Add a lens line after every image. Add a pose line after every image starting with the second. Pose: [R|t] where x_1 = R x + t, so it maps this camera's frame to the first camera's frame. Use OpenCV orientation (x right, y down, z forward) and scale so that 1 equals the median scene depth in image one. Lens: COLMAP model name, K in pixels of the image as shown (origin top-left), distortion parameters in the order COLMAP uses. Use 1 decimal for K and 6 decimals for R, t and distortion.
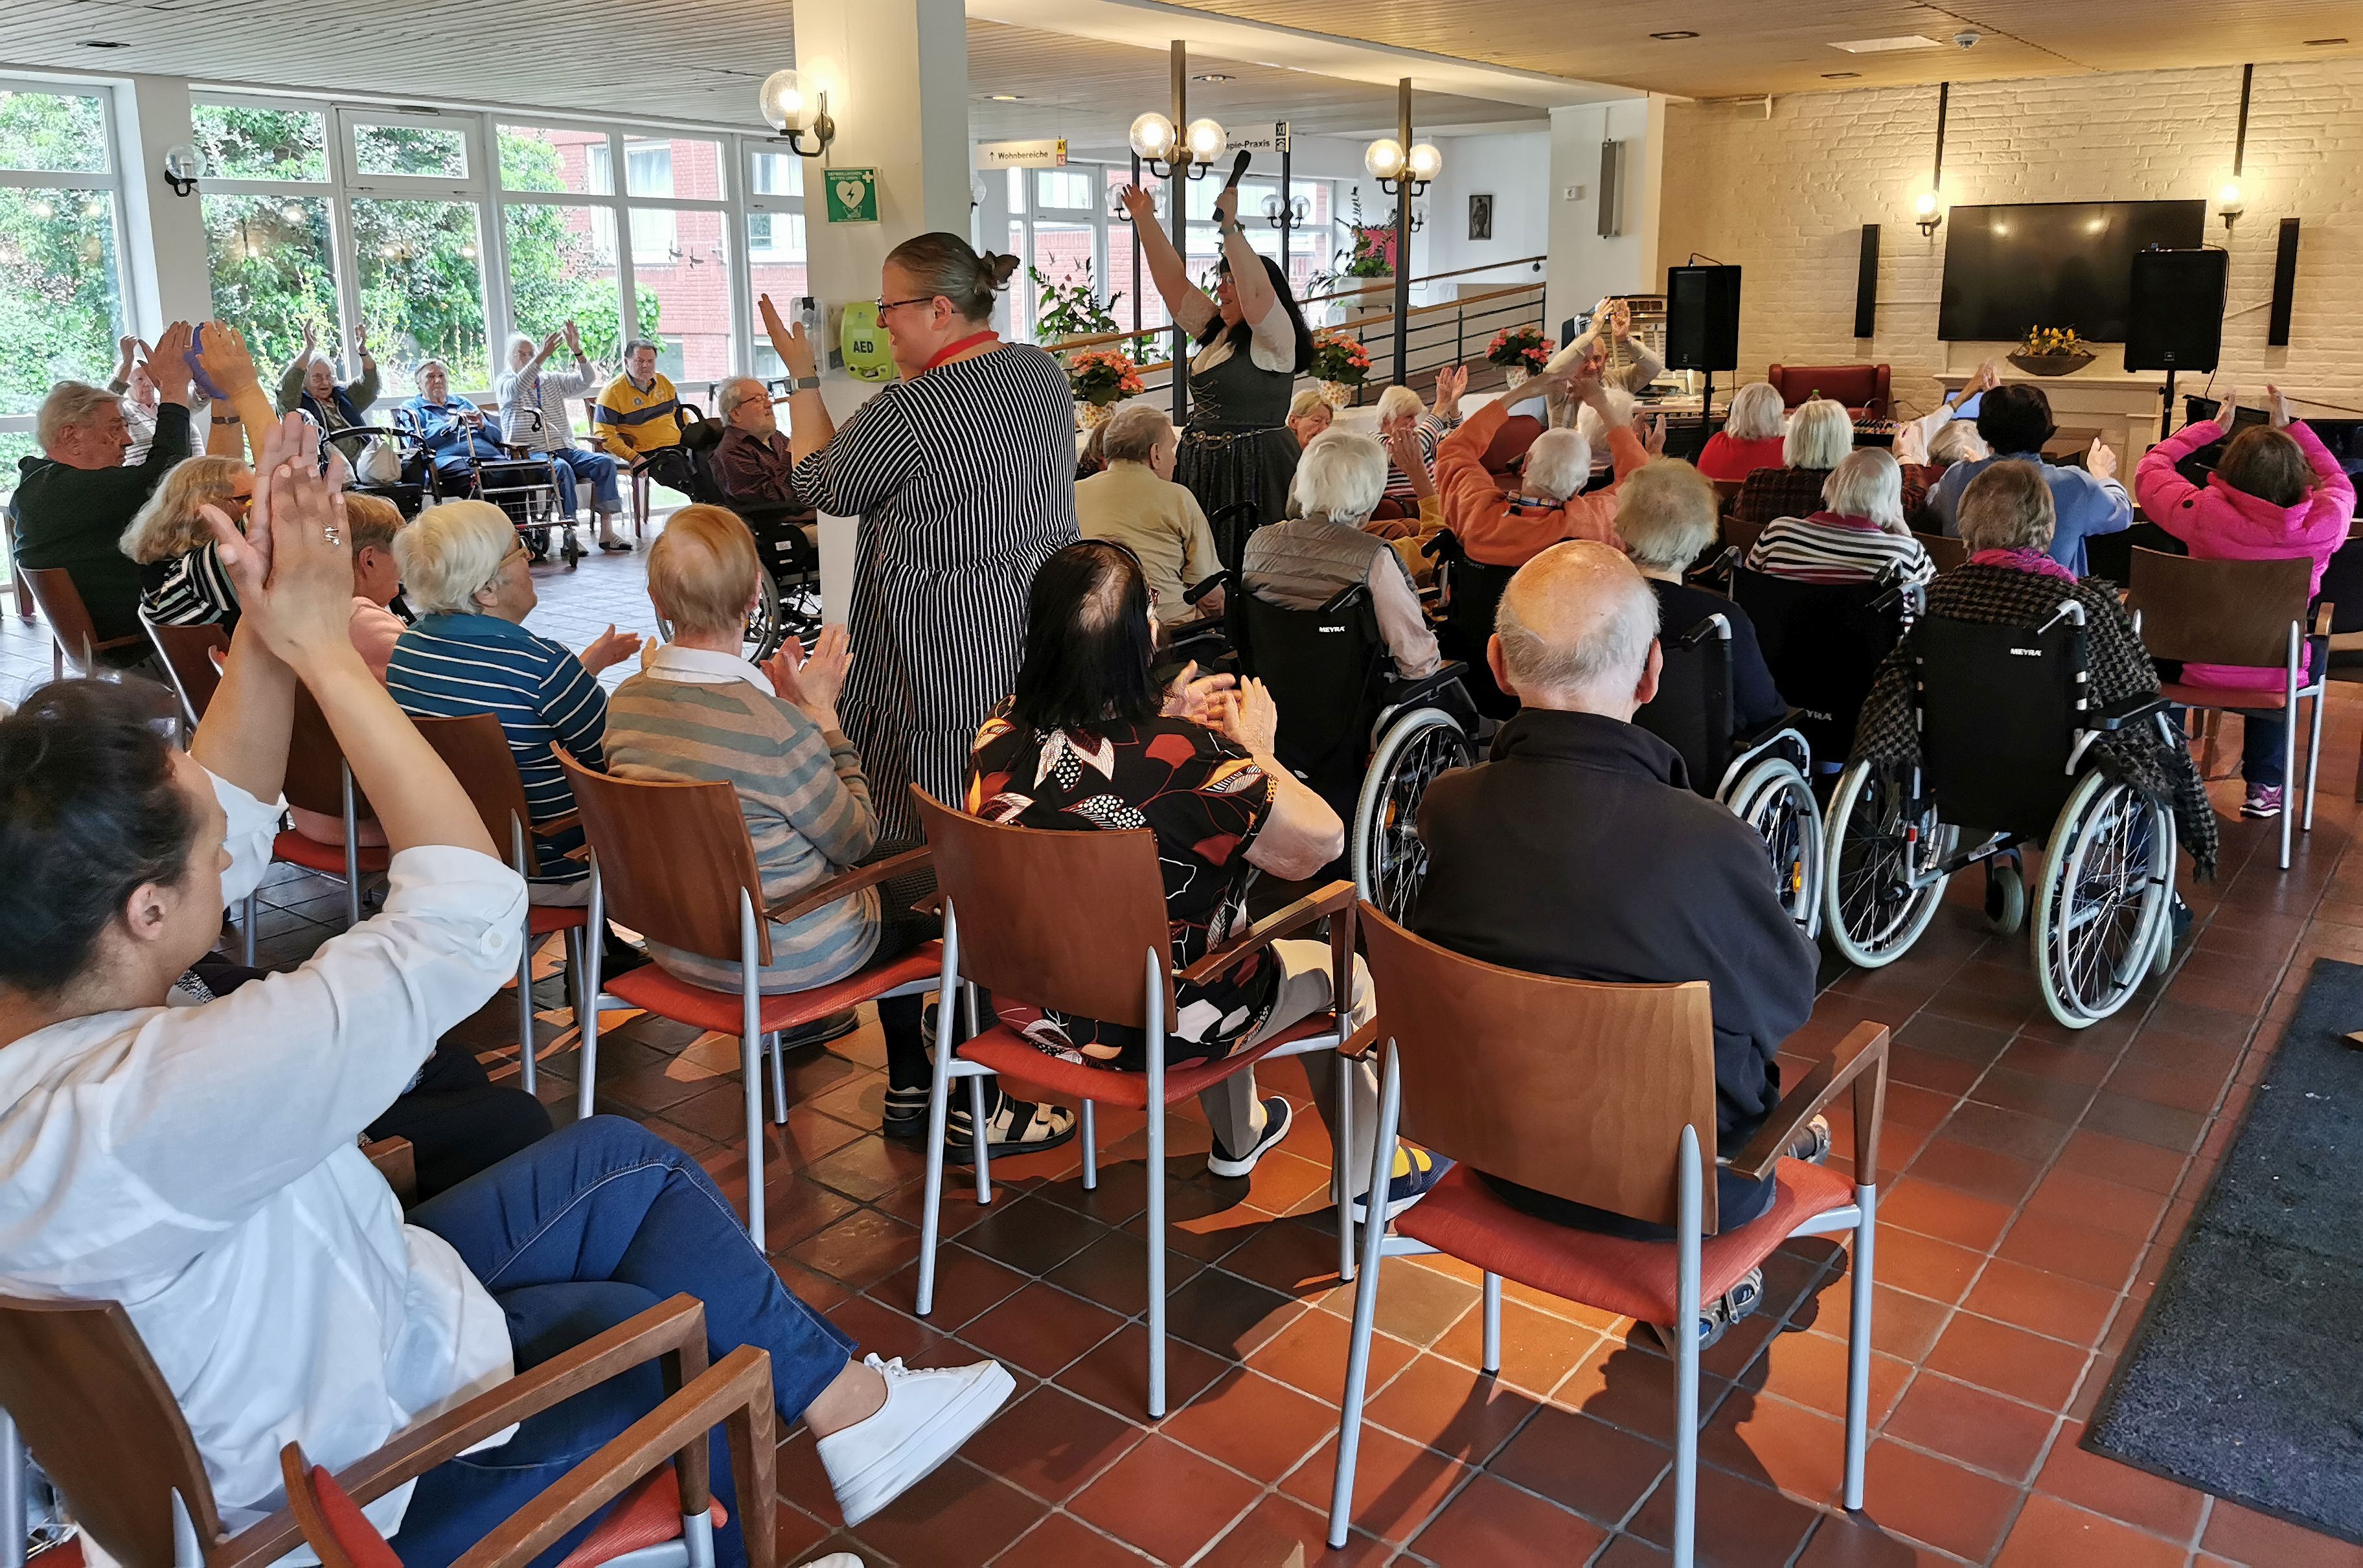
lens RADIAL K [[1834.7, 0, 1183.5], [0, 1834.7, 677.0], [0, 0, 1]] dist [0.028374, -0.031632]
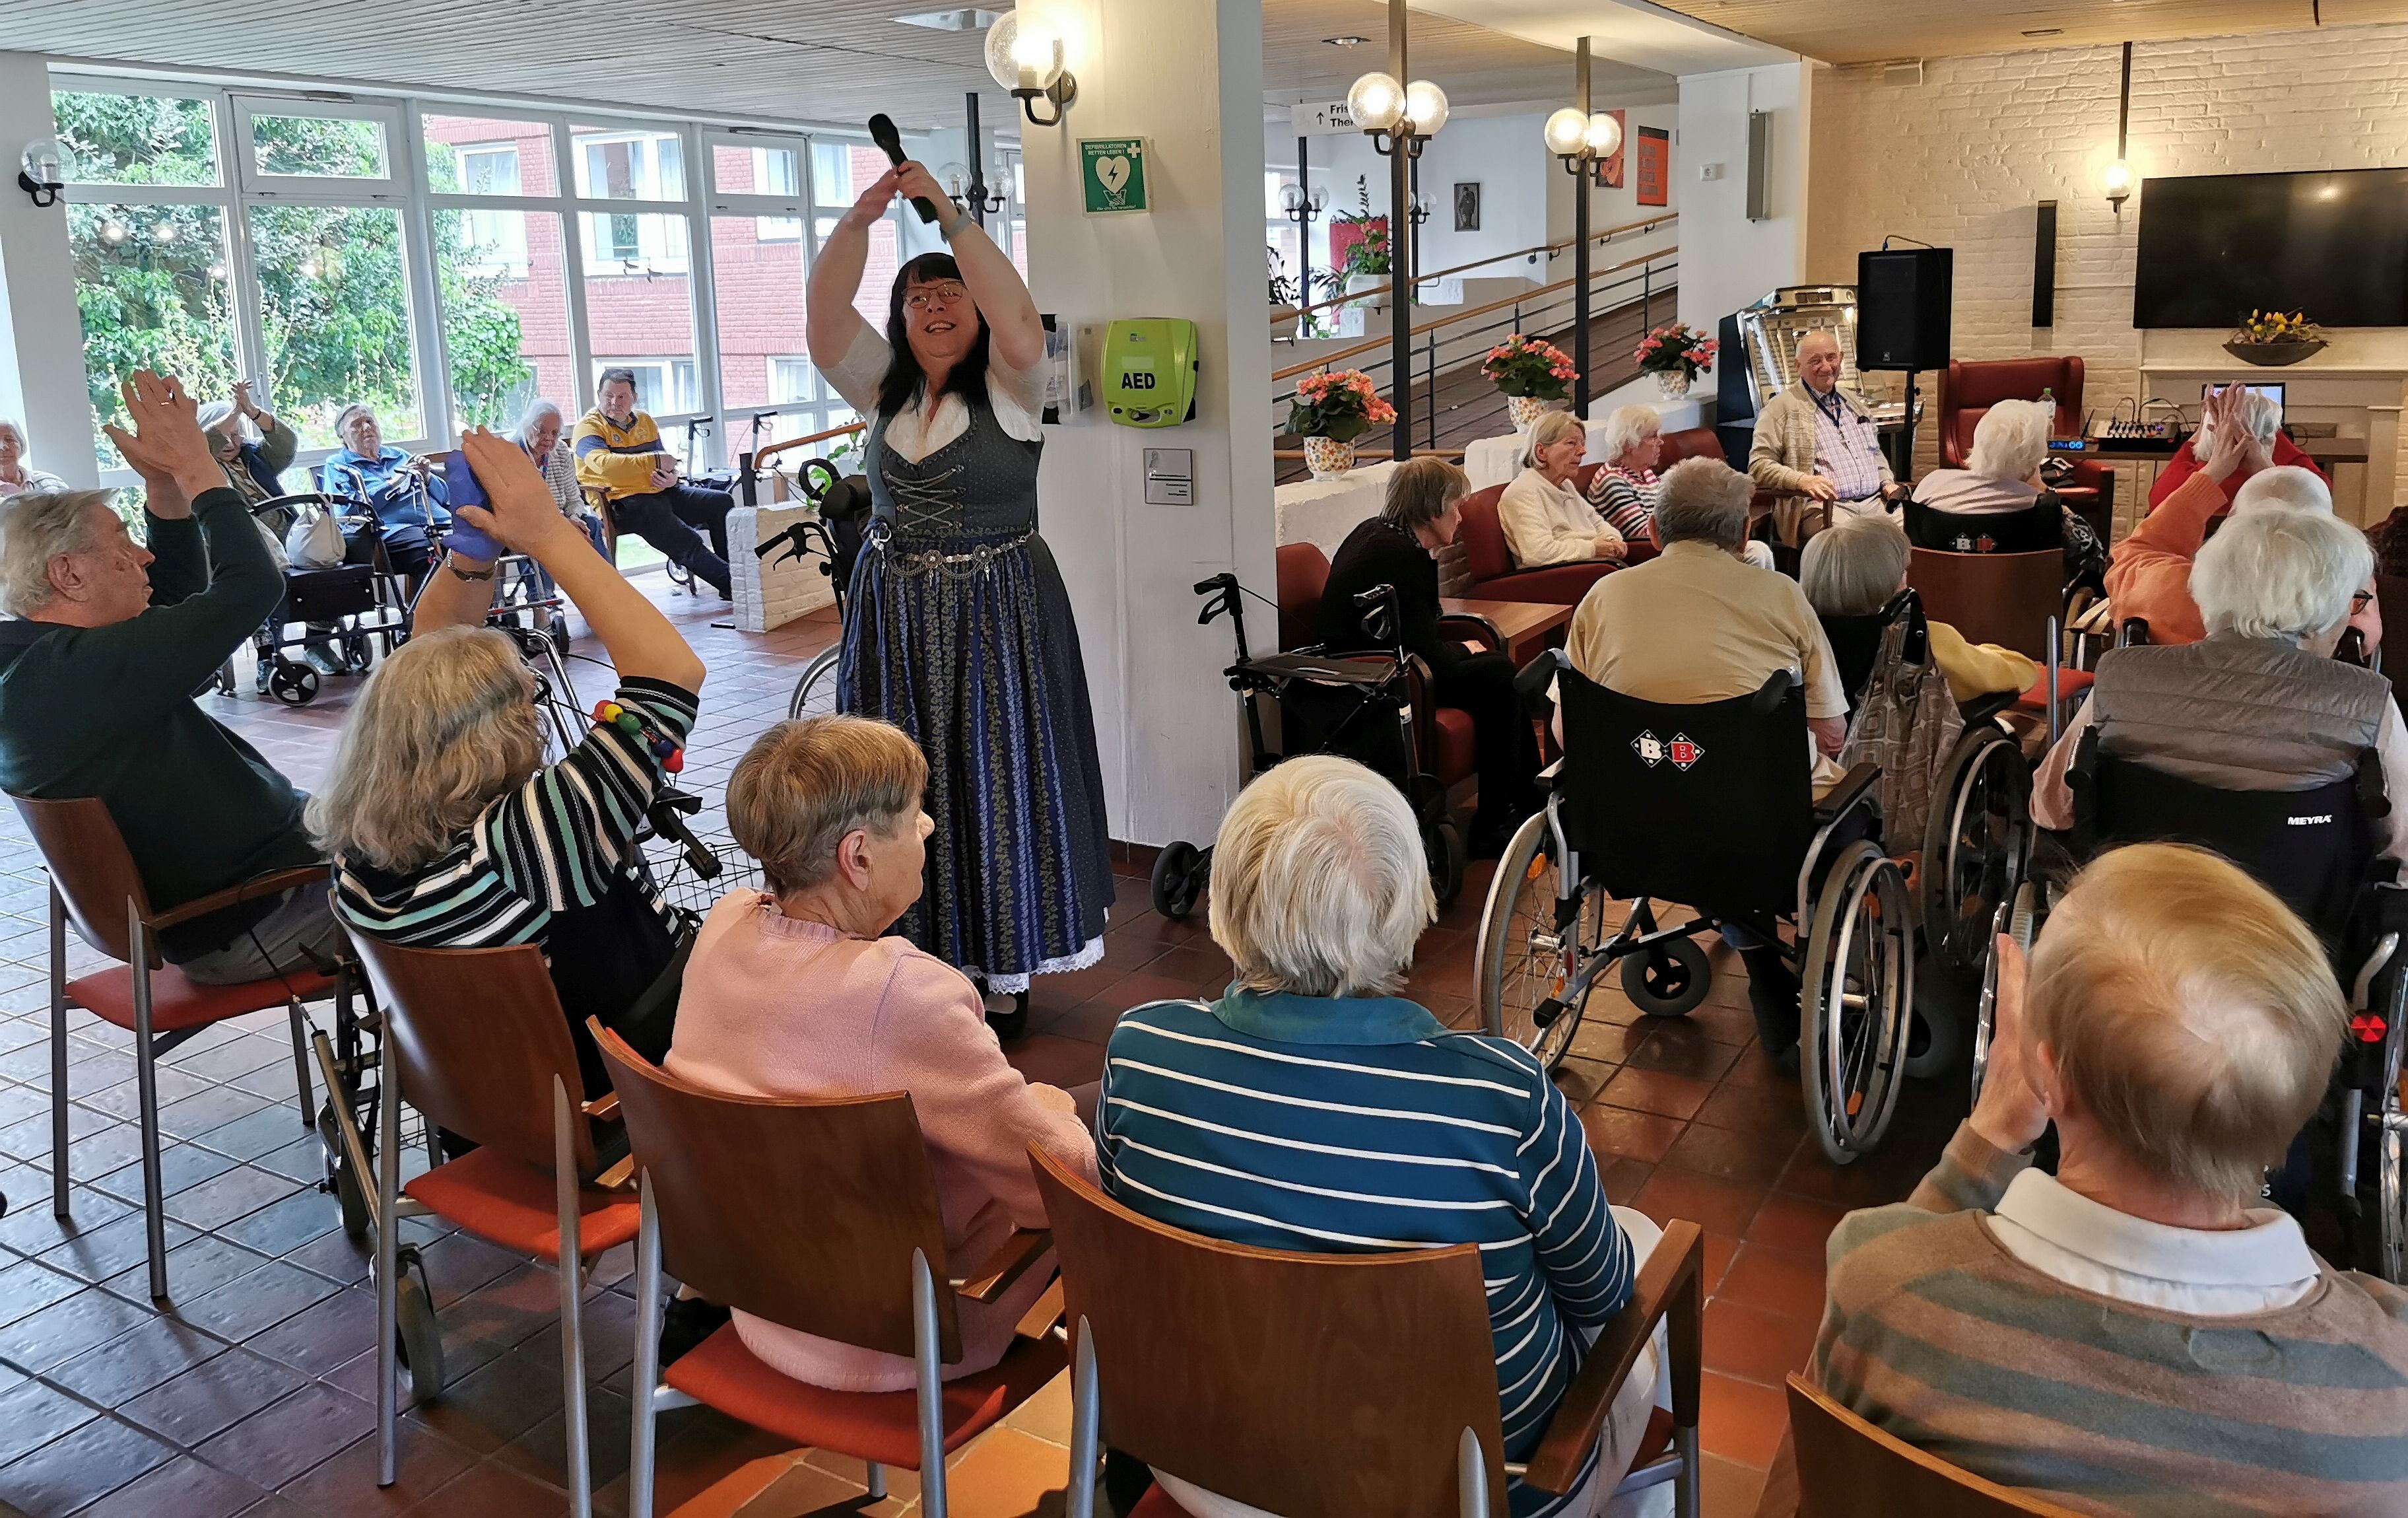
lens RADIAL K [[1876.4, 0, 1205.5], [0, 1876.4, 597.5], [0, 0, 1]] dist [0.031054, -0.052868]
pose [[0.992638, -0.043250, 0.113133, -0.159779], [0.048407, 0.997891, -0.043240, -0.040433], [-0.111025, 0.048398, 0.992638, 0.175469]]
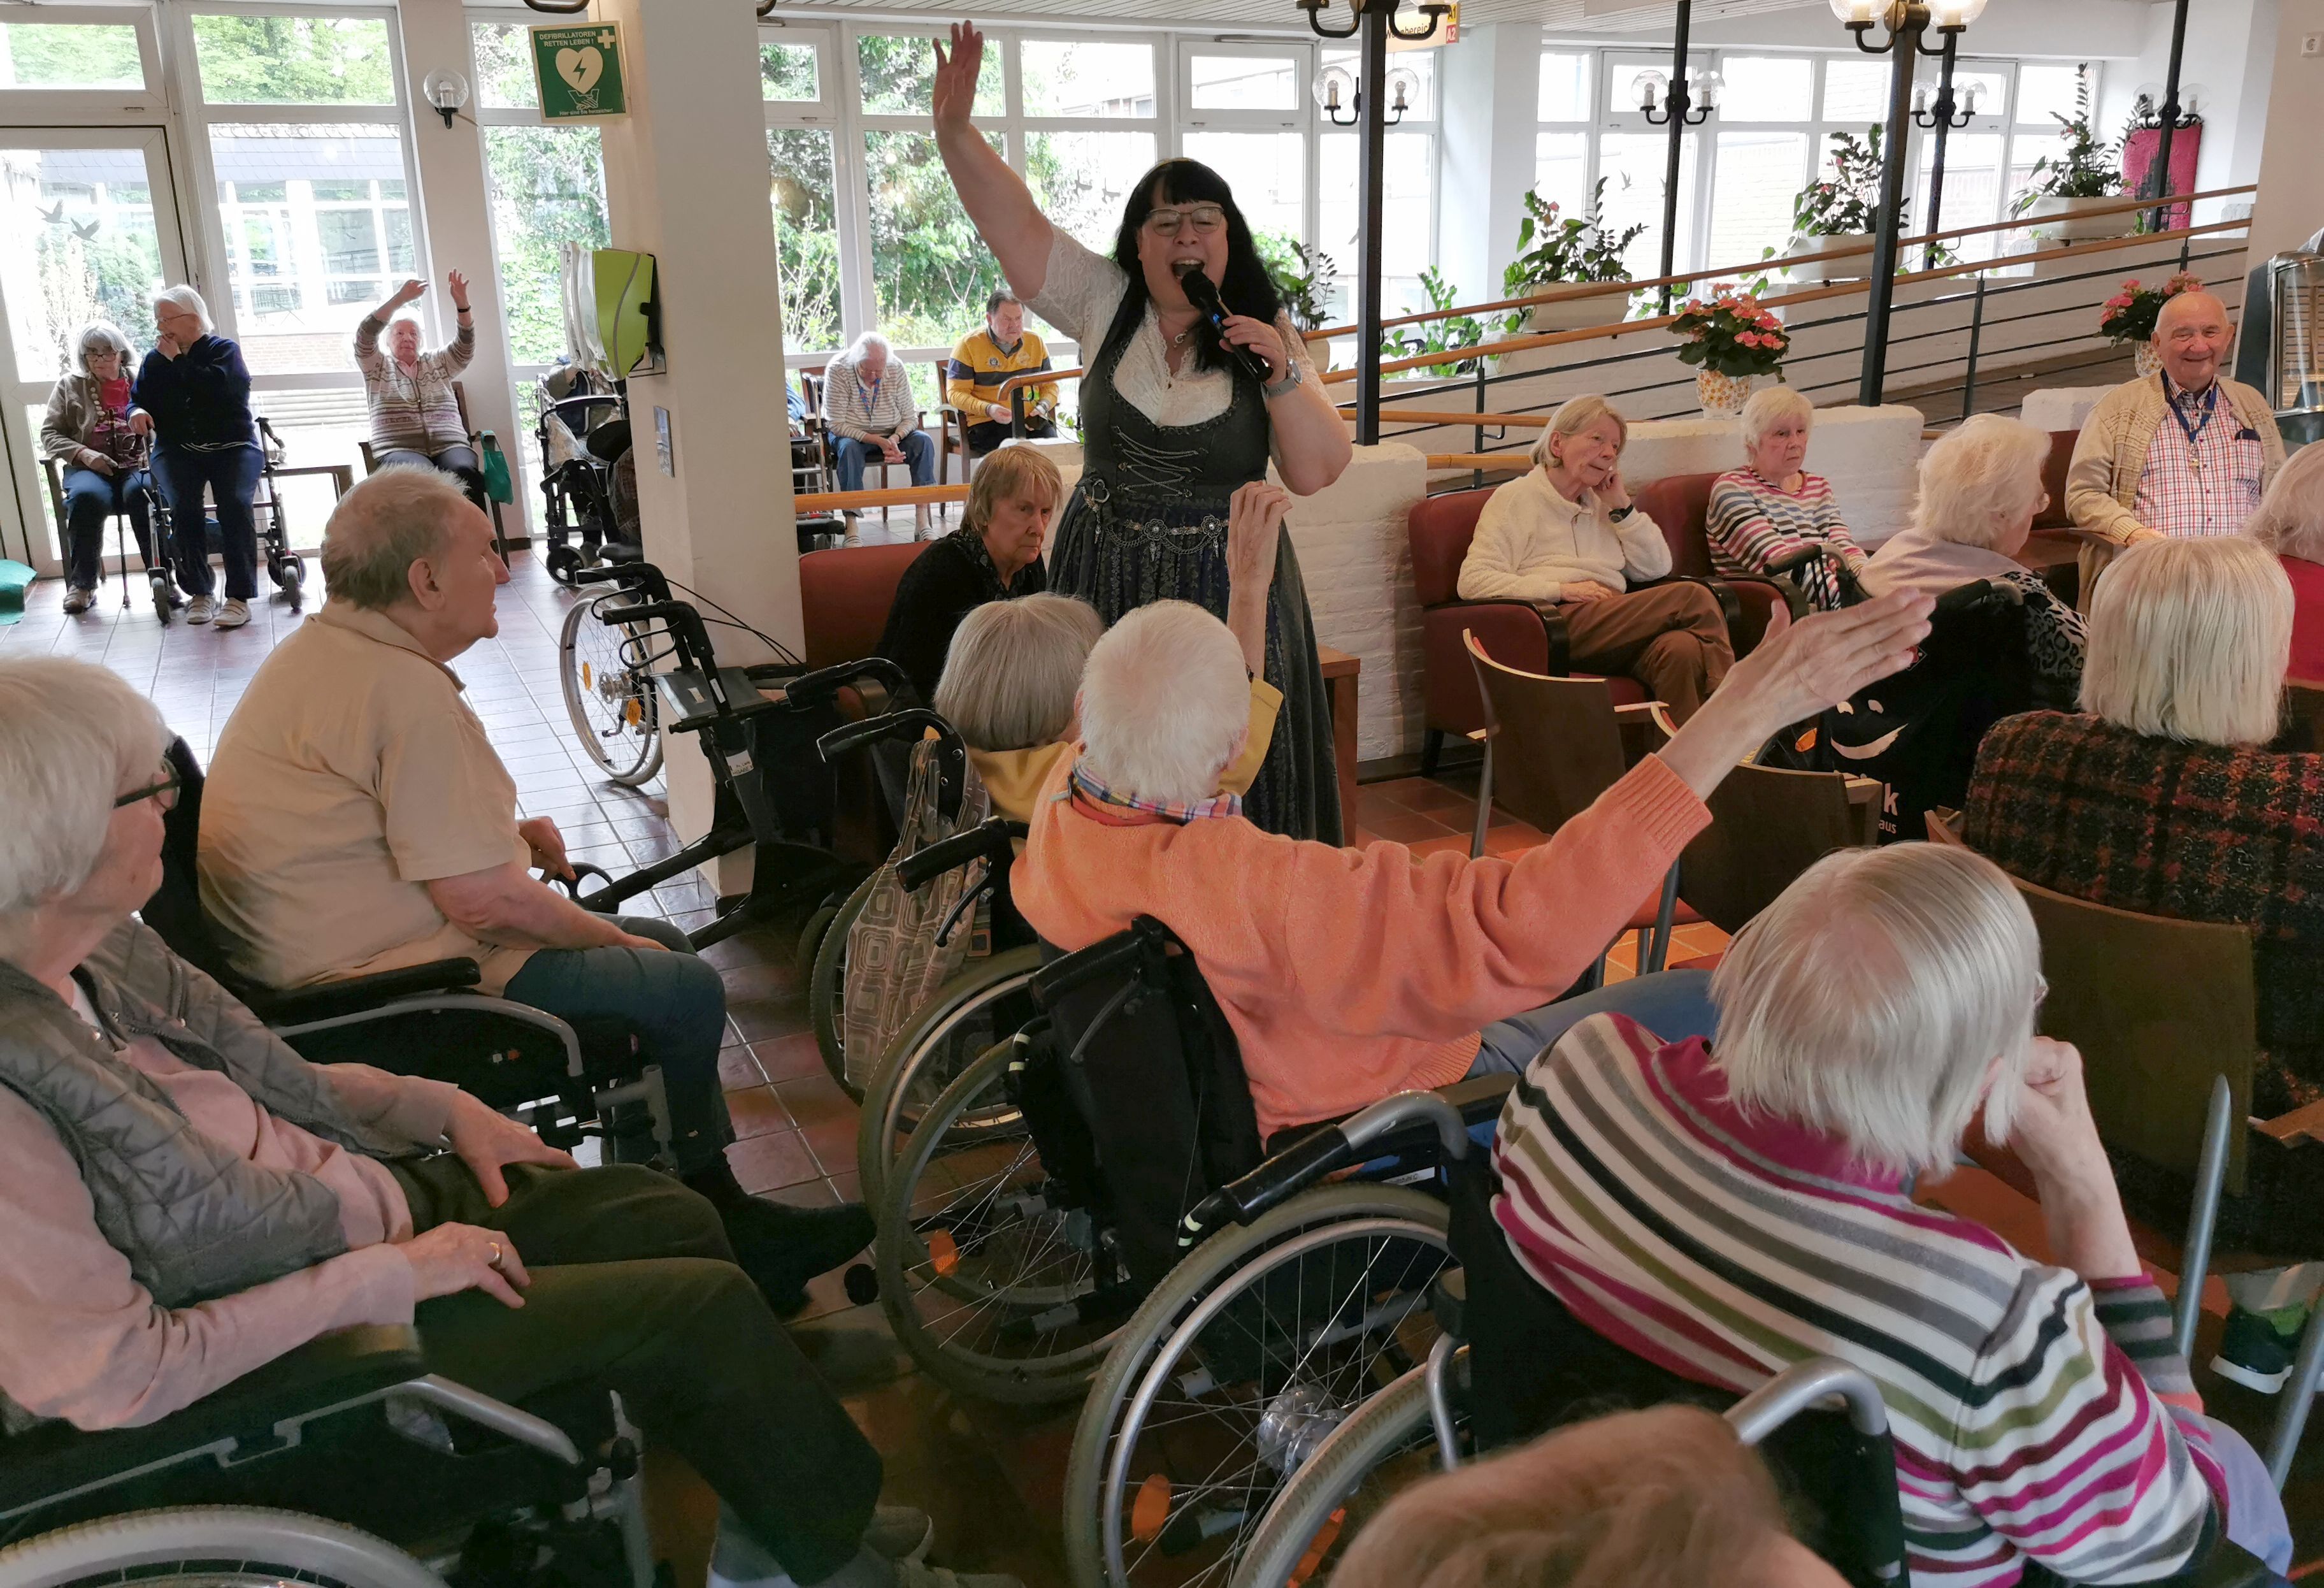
lens RADIAL K [[1794.1, 0, 1157.0], [0, 1794.1, 760.1], [0, 0, 1]] dist [0.065003, -0.101841]
pose [[0.888929, 0.118924, -0.442337, 0.193495], [-0.083171, 0.991561, 0.099443, -0.074229], [0.450430, -0.051608, 0.891319, 0.360998]]
